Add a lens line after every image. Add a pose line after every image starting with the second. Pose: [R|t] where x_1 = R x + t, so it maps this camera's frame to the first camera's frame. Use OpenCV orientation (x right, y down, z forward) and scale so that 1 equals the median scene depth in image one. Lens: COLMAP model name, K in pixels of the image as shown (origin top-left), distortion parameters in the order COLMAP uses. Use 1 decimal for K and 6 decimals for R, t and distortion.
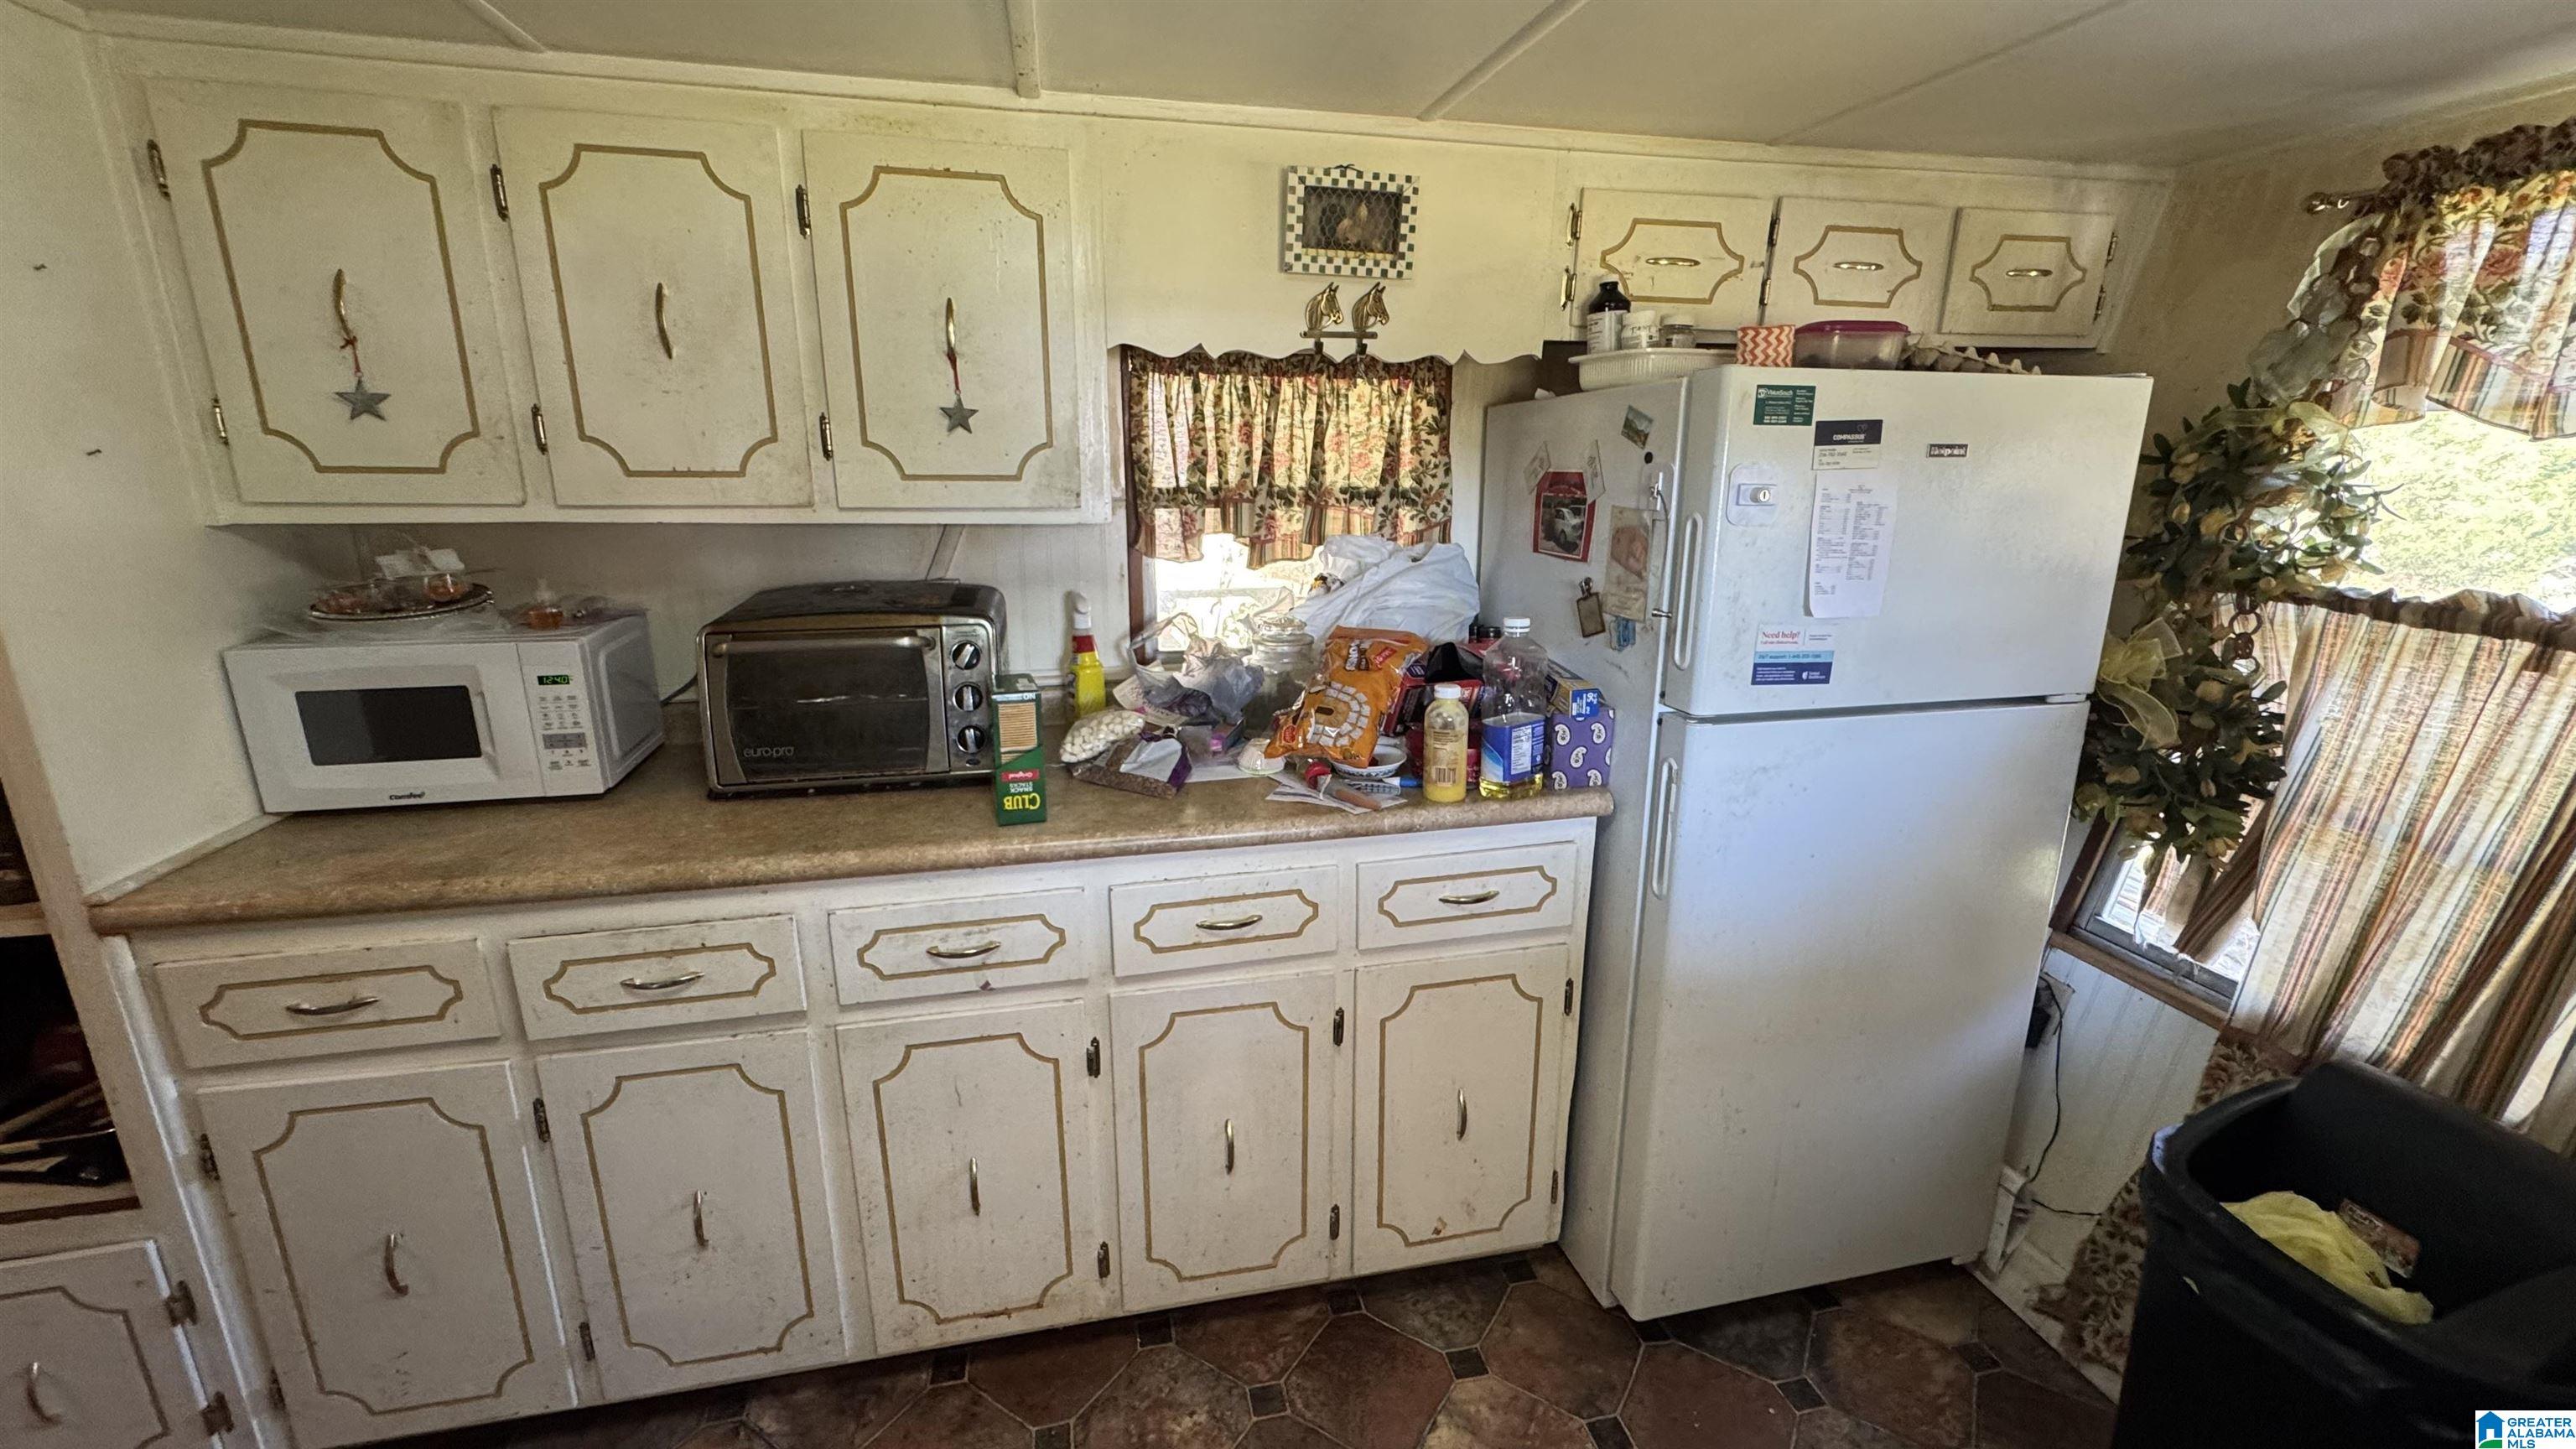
lens RADIAL K [[1026.6, 0, 1275.4], [0, 1026.6, 724.0], [0, 0, 1]] dist [-0.002712, 0.000514]
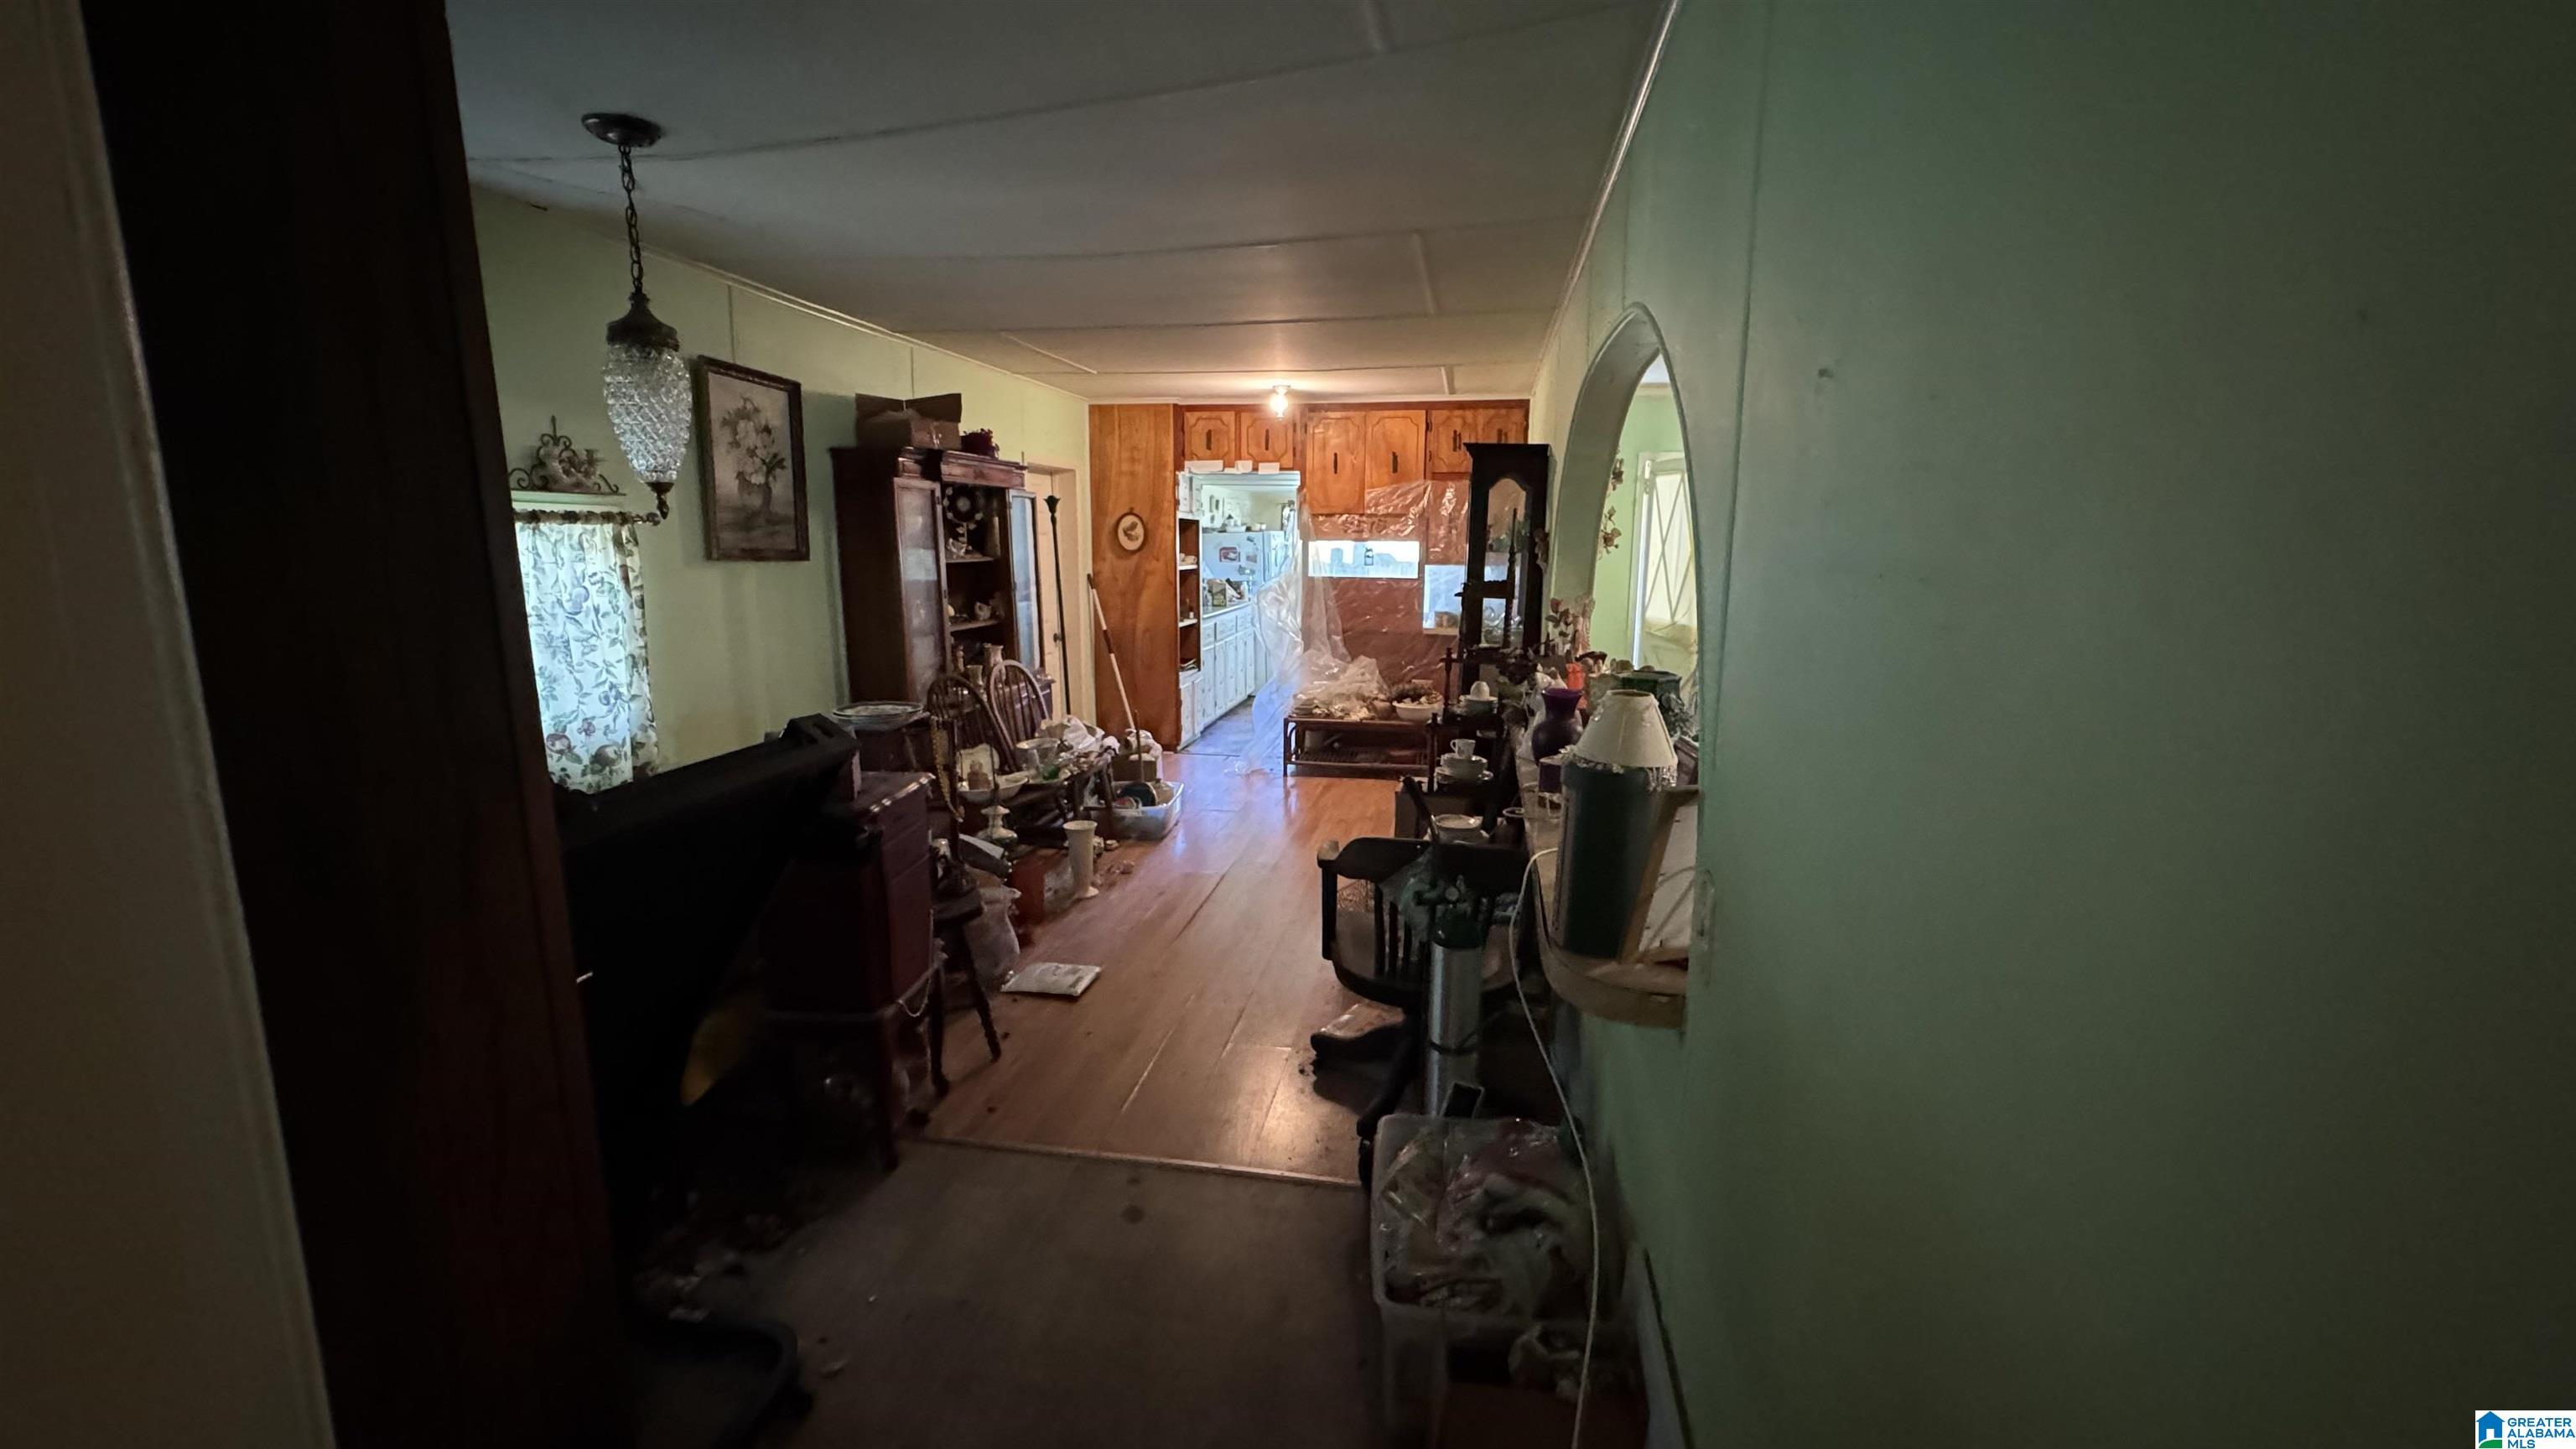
lens RADIAL K [[1026.6, 0, 1285.6], [0, 1026.6, 727.1], [0, 0, 1]] dist [-0.002712, 0.000514]
pose [[0.391342, -0.167838, 0.904810, -5.508629], [0.239569, 0.967906, 0.075925, 0.407129], [-0.888514, 0.187052, 0.418991, -1.638549]]
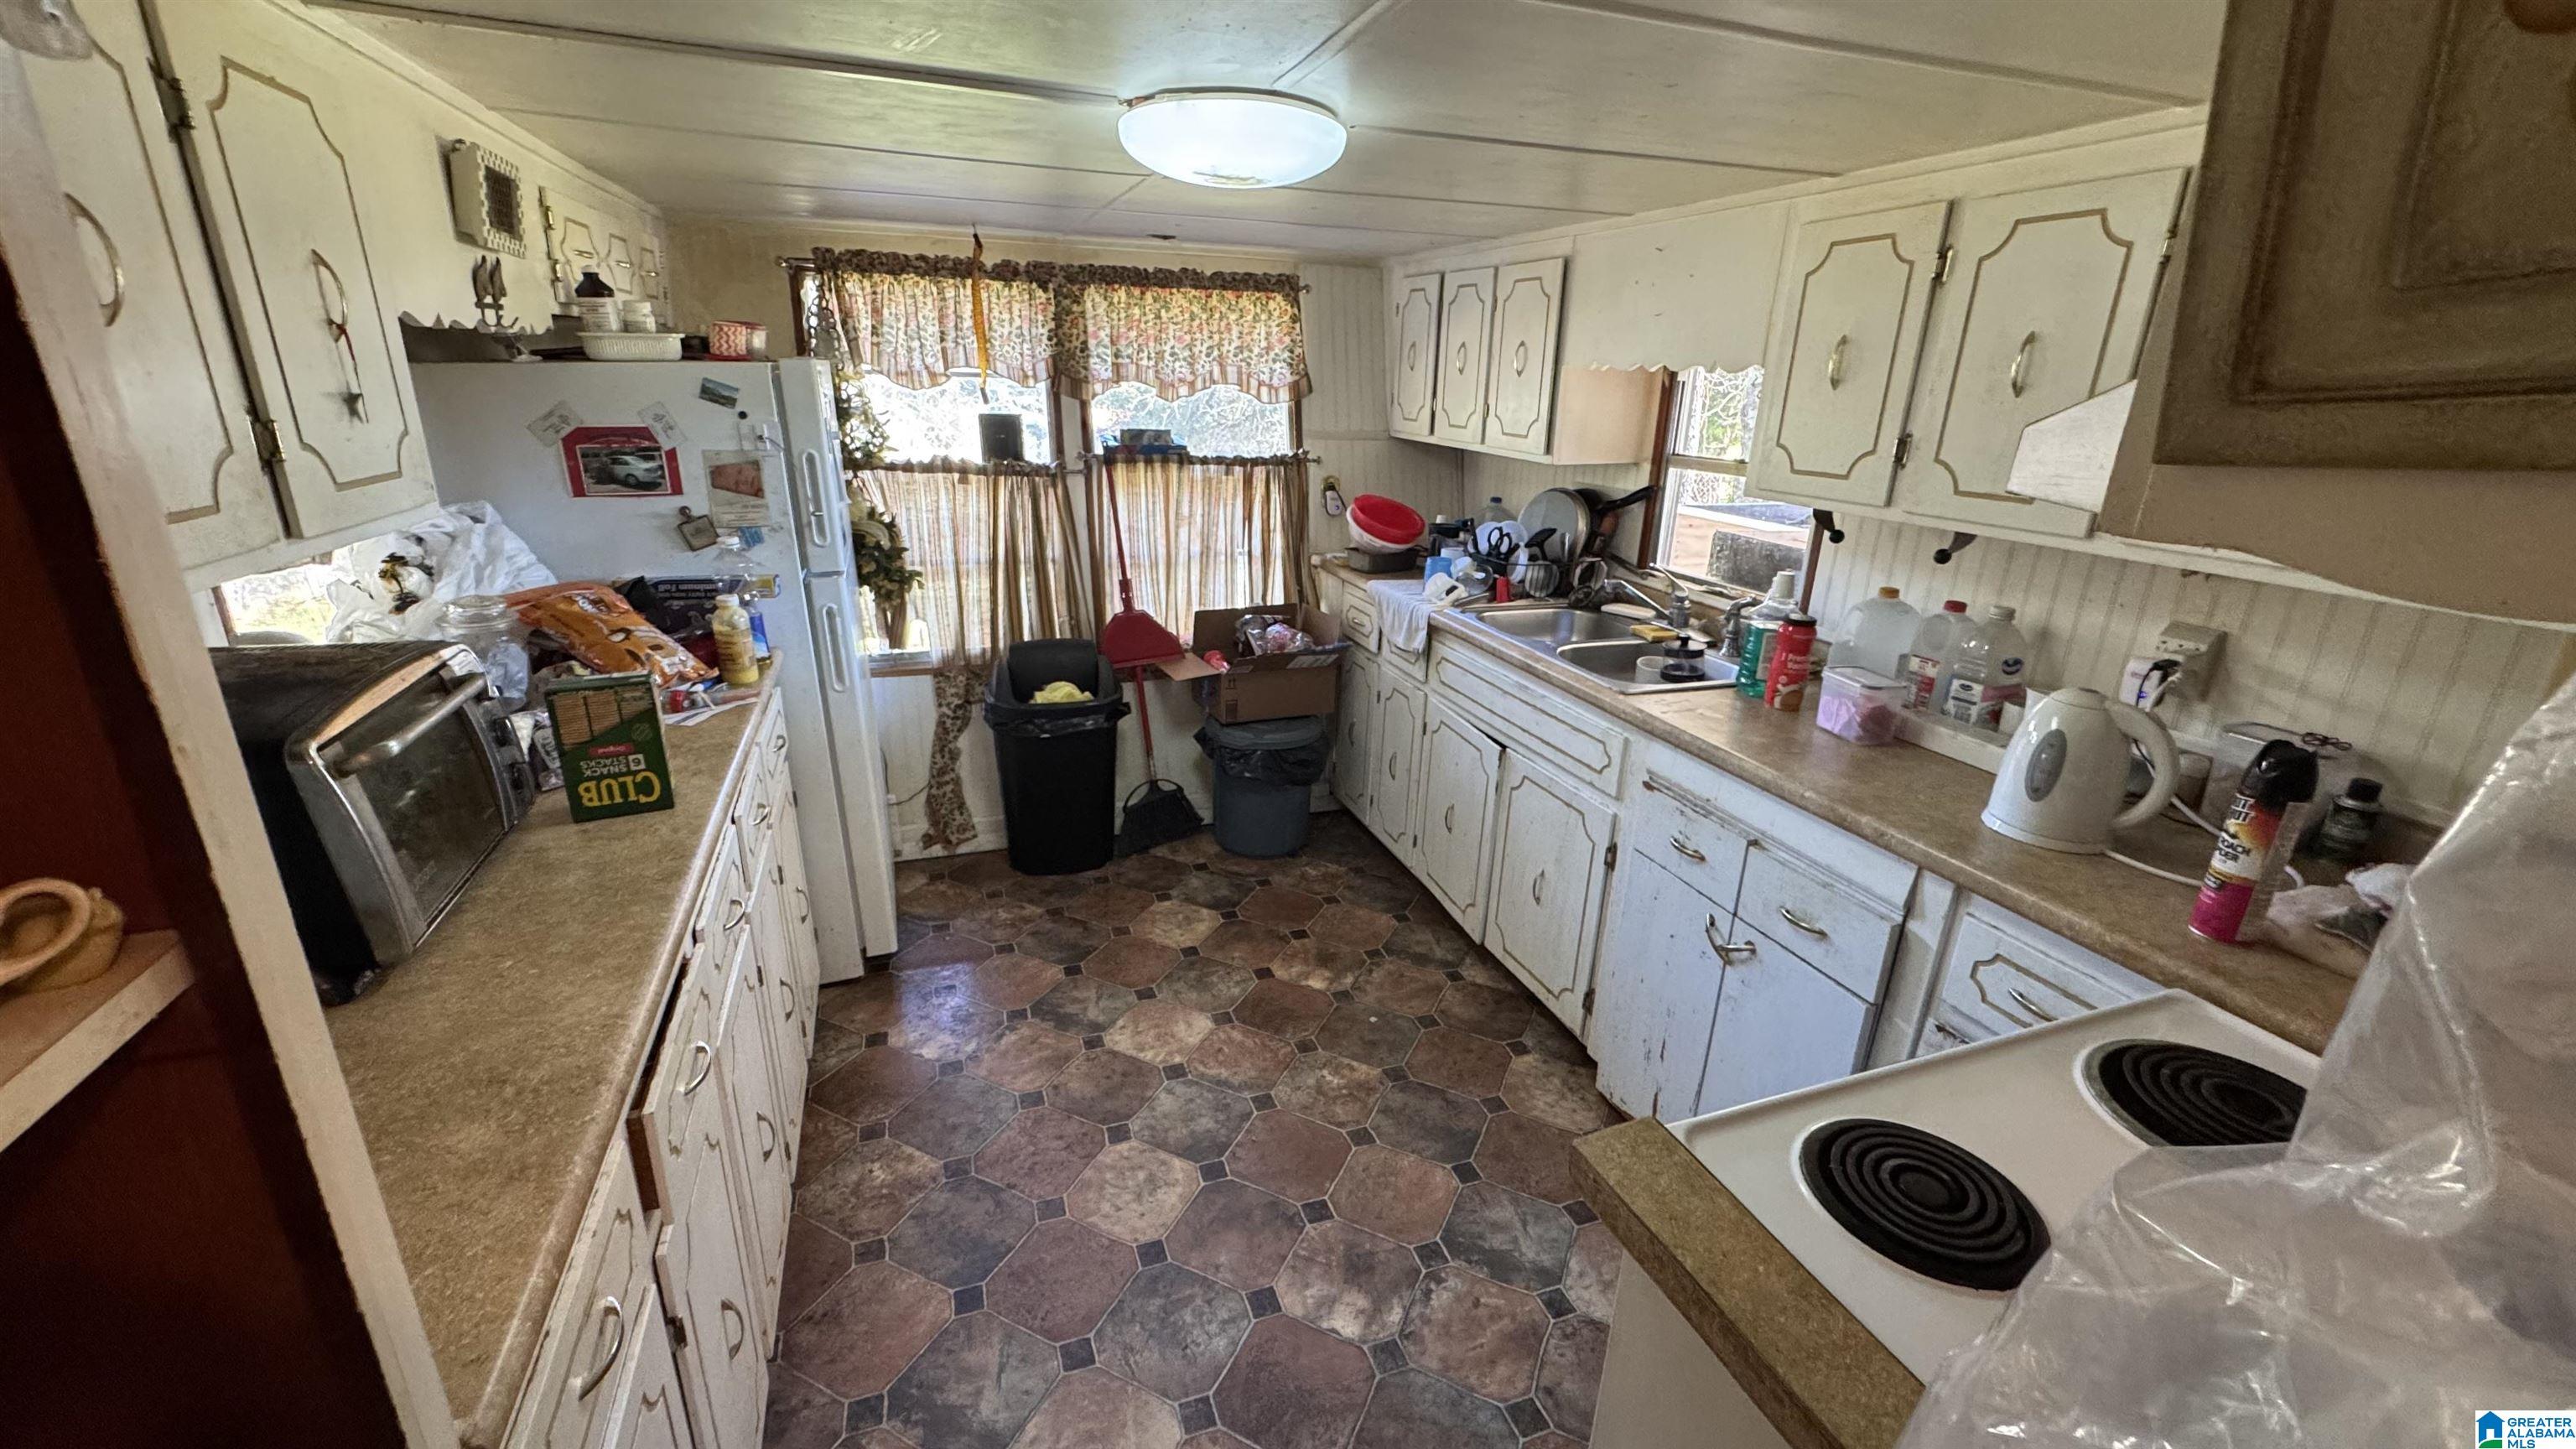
lens RADIAL K [[1026.6, 0, 1291.4], [0, 1026.6, 723.3], [0, 0, 1]] dist [-0.002712, 0.000514]
pose [[-0.131390, -0.329888, 0.934832, -1.251310], [0.229848, 0.907172, 0.352433, -0.192758], [-0.964317, 0.261175, -0.043369, 0.410318]]
